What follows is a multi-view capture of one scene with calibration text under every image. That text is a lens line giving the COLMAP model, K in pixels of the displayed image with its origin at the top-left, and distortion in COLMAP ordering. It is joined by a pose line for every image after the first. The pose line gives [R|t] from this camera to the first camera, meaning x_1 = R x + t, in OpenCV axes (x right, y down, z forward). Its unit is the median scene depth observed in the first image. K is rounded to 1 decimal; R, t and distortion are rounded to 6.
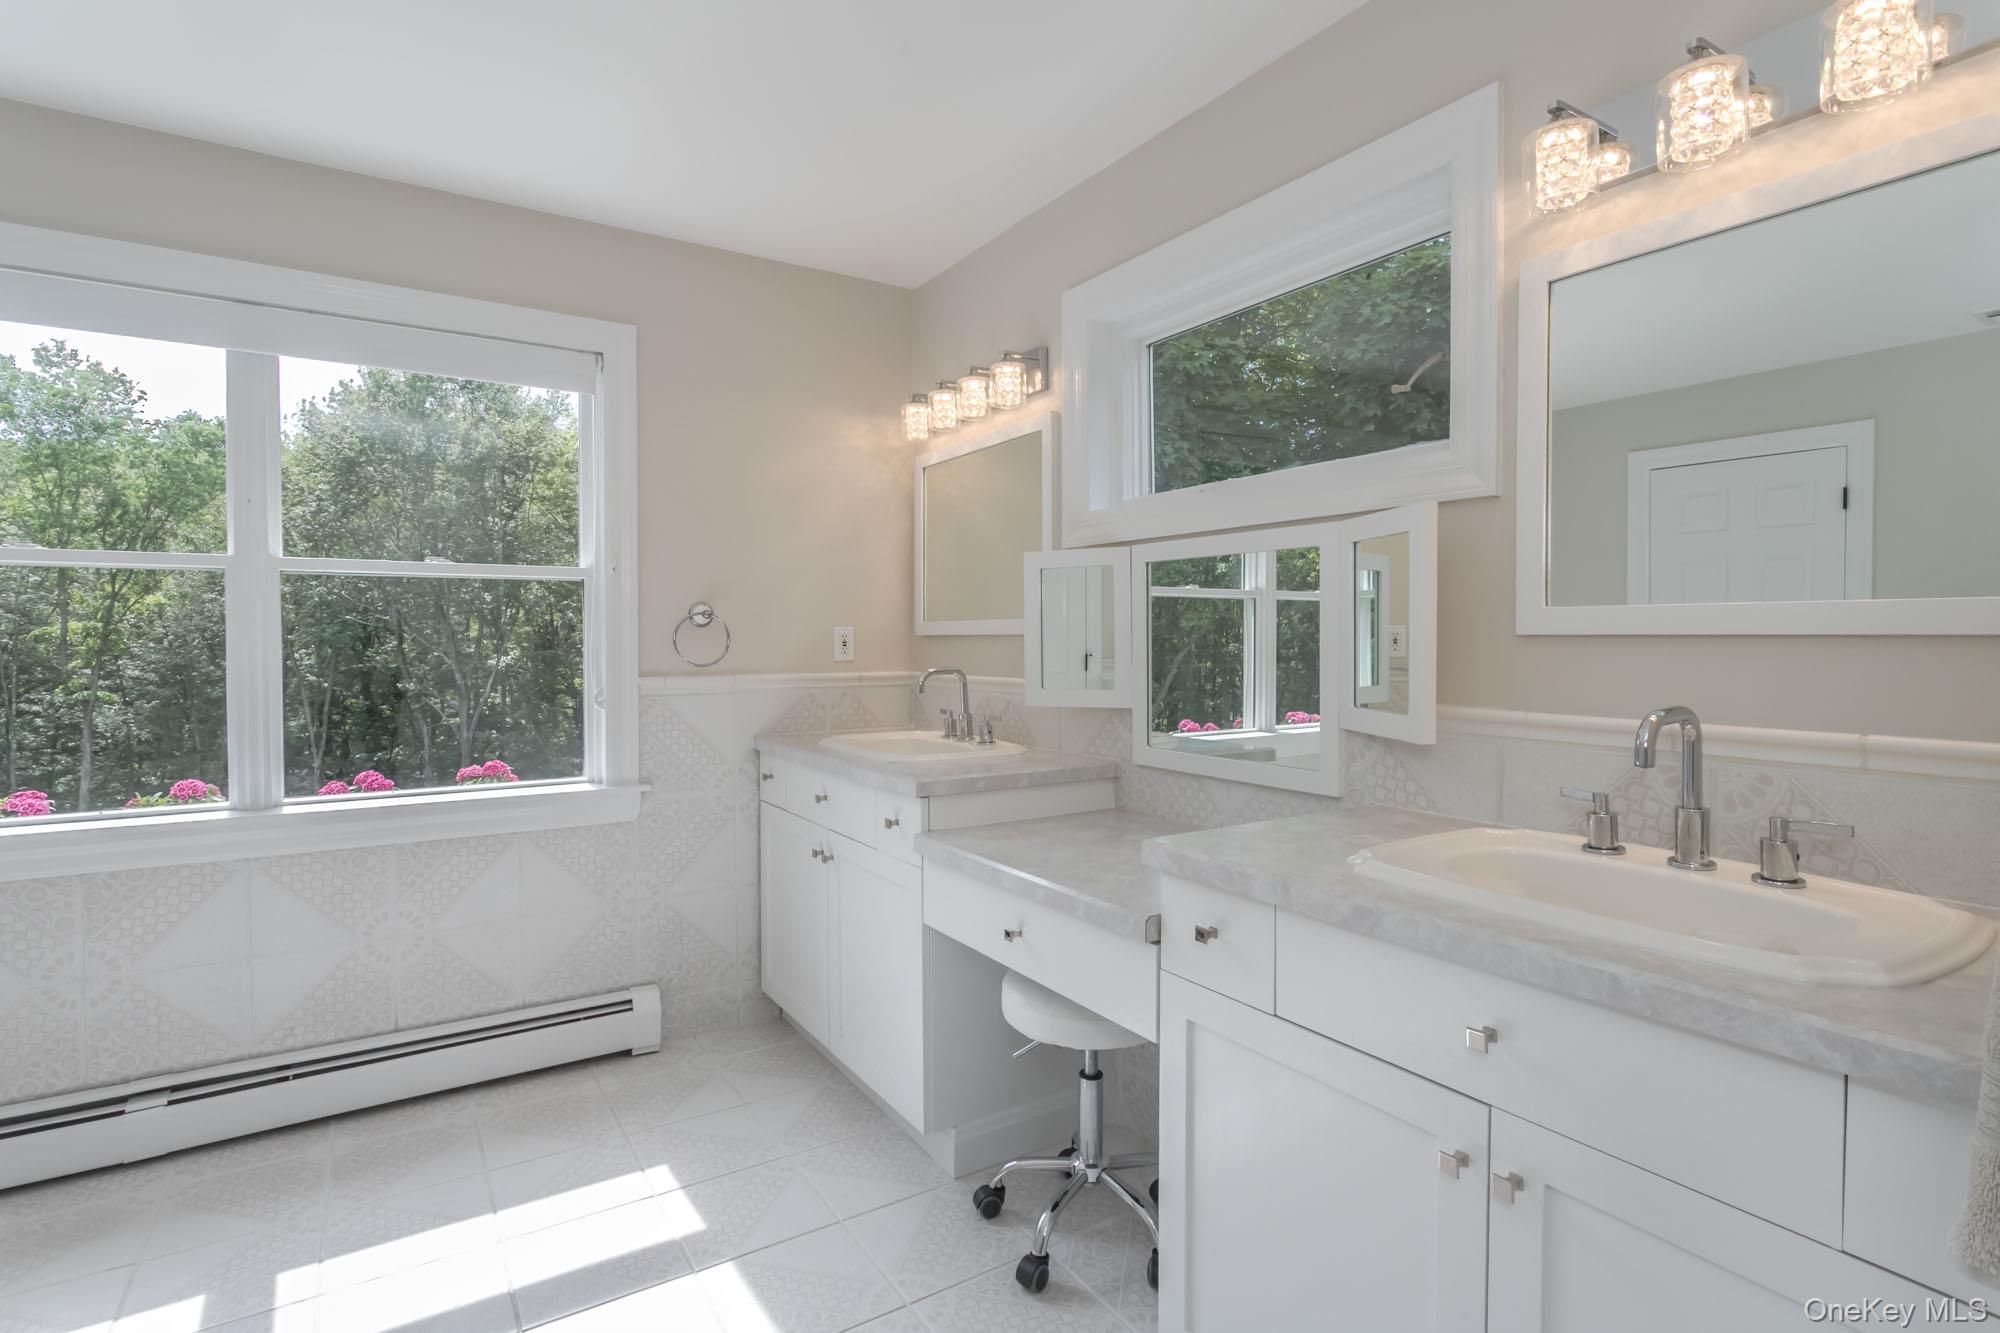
lens RADIAL K [[978.5, 0, 1002.5], [0, 978.5, 646.6], [0, 0, 1]] dist [-0.010596, 0.003814]
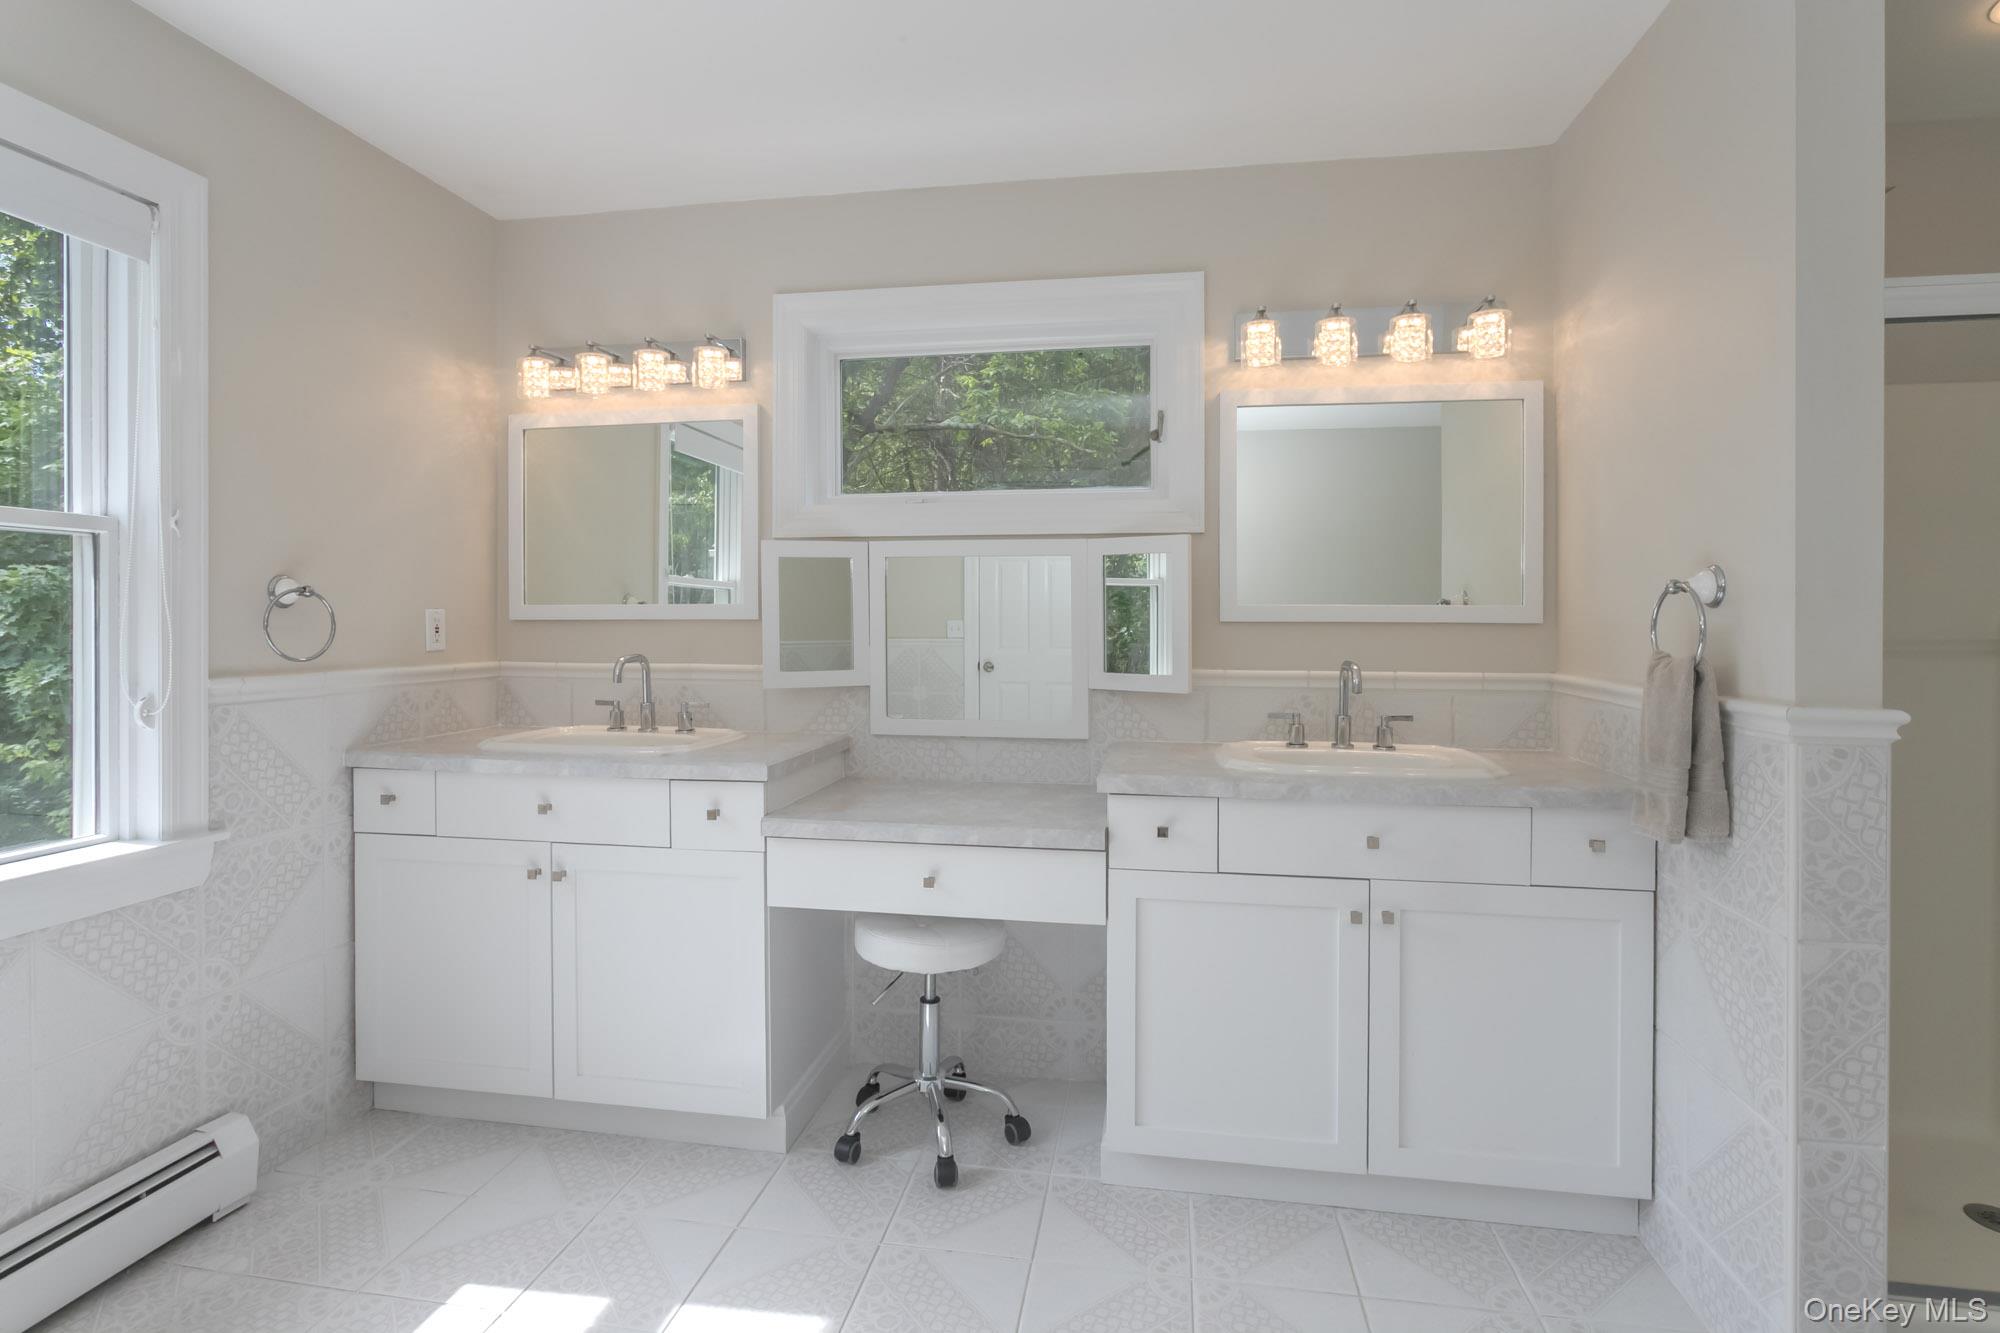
lens RADIAL K [[978.5, 0, 1019.1], [0, 978.5, 615.5], [0, 0, 1]] dist [-0.010596, 0.003814]
pose [[0.666007, 0.006241, 0.745920, -0.518776], [0.005347, 0.999899, -0.013140, -0.001694], [-0.745927, 0.012739, 0.665906, 0.103975]]
